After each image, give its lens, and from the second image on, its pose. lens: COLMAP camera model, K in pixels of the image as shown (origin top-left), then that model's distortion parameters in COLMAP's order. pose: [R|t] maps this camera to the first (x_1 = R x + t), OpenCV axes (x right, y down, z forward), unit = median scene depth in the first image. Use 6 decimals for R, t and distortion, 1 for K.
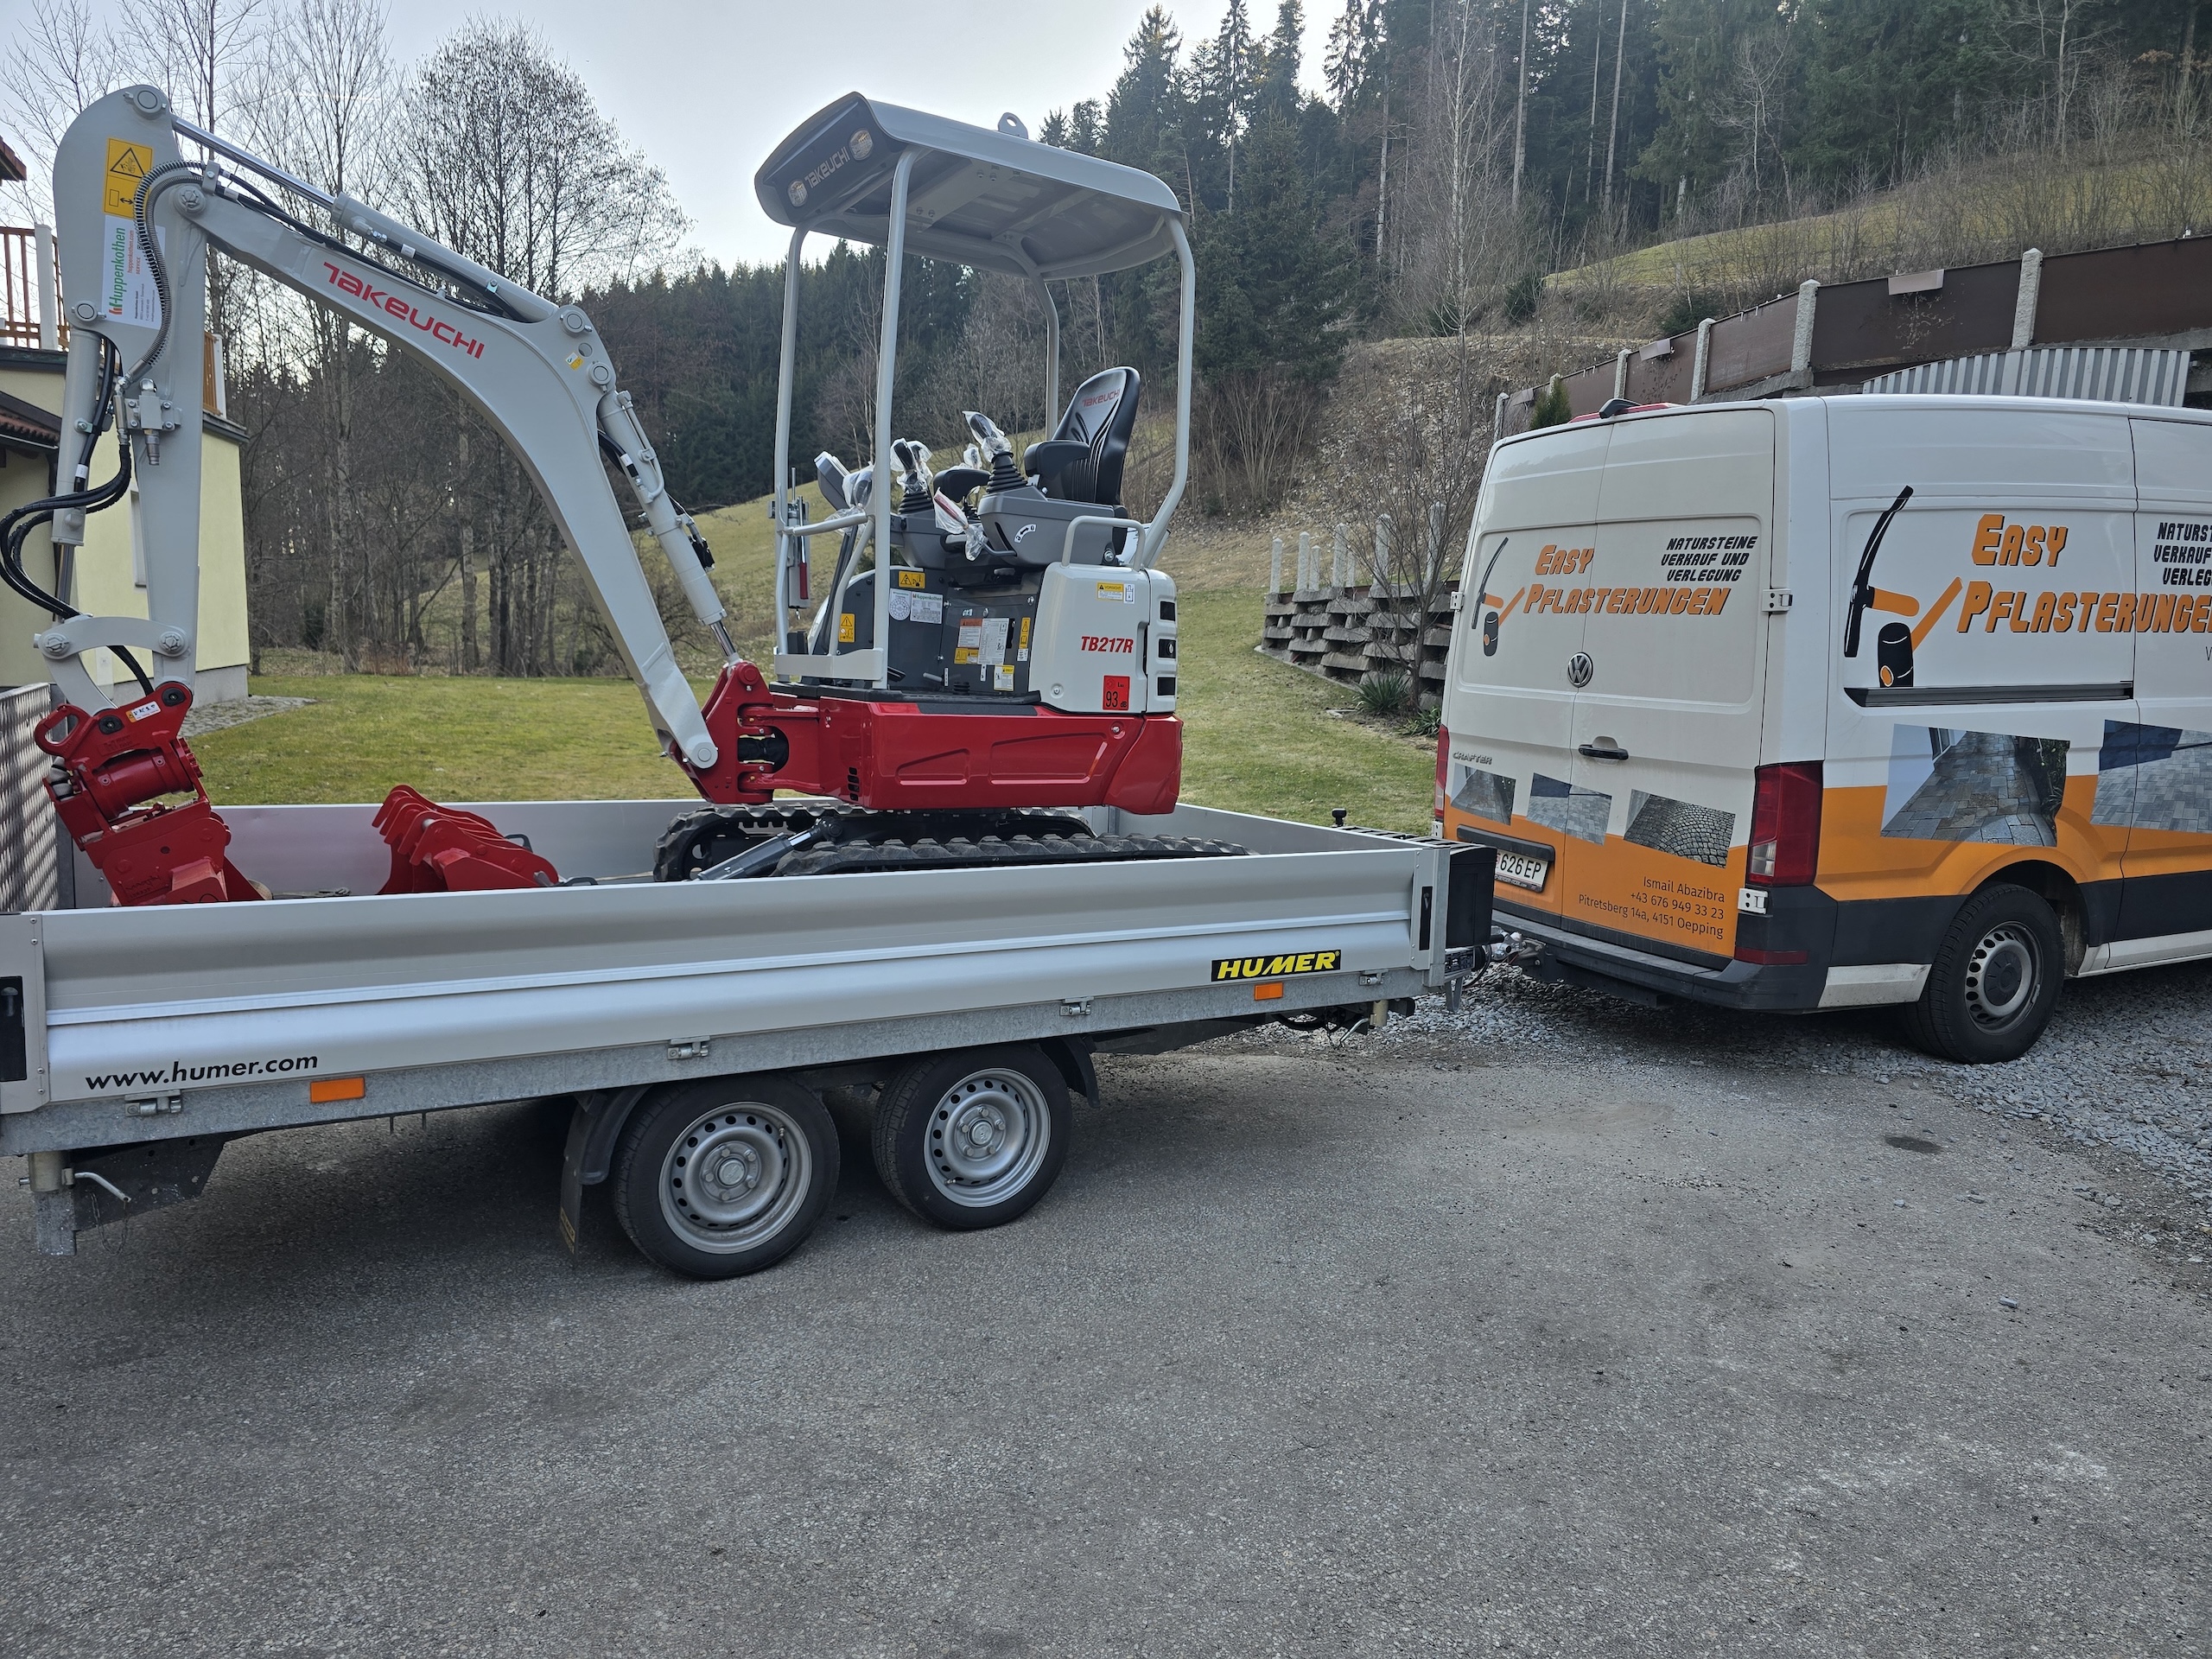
lens RADIAL K [[1352.2, 0, 1106.0], [0, 1352.2, 829.5], [0, 0, 1]] dist [0.120837, -0.093540]
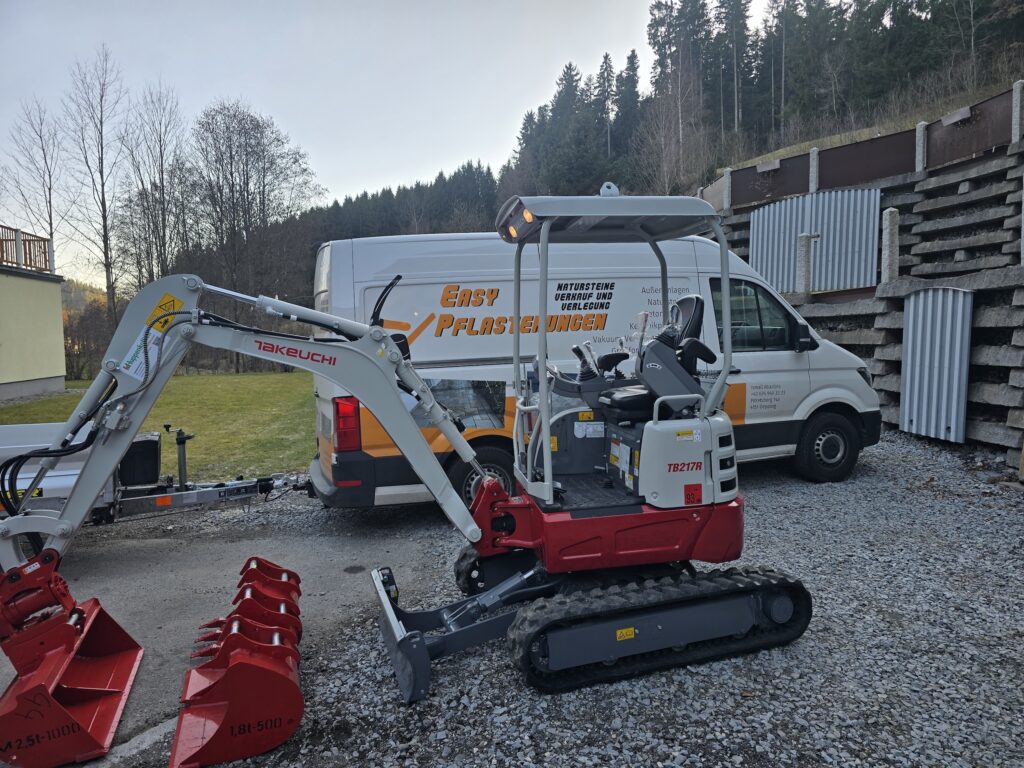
lens RADIAL K [[626.0, 0, 512.0], [0, 626.0, 384.0], [0, 0, 1]] dist [0.120837, -0.093540]
pose [[0.995817, -0.045515, -0.079227, 0.398734], [0.039597, 0.996418, -0.074721, 0.008711], [0.082344, 0.071272, 0.994052, -0.002409]]
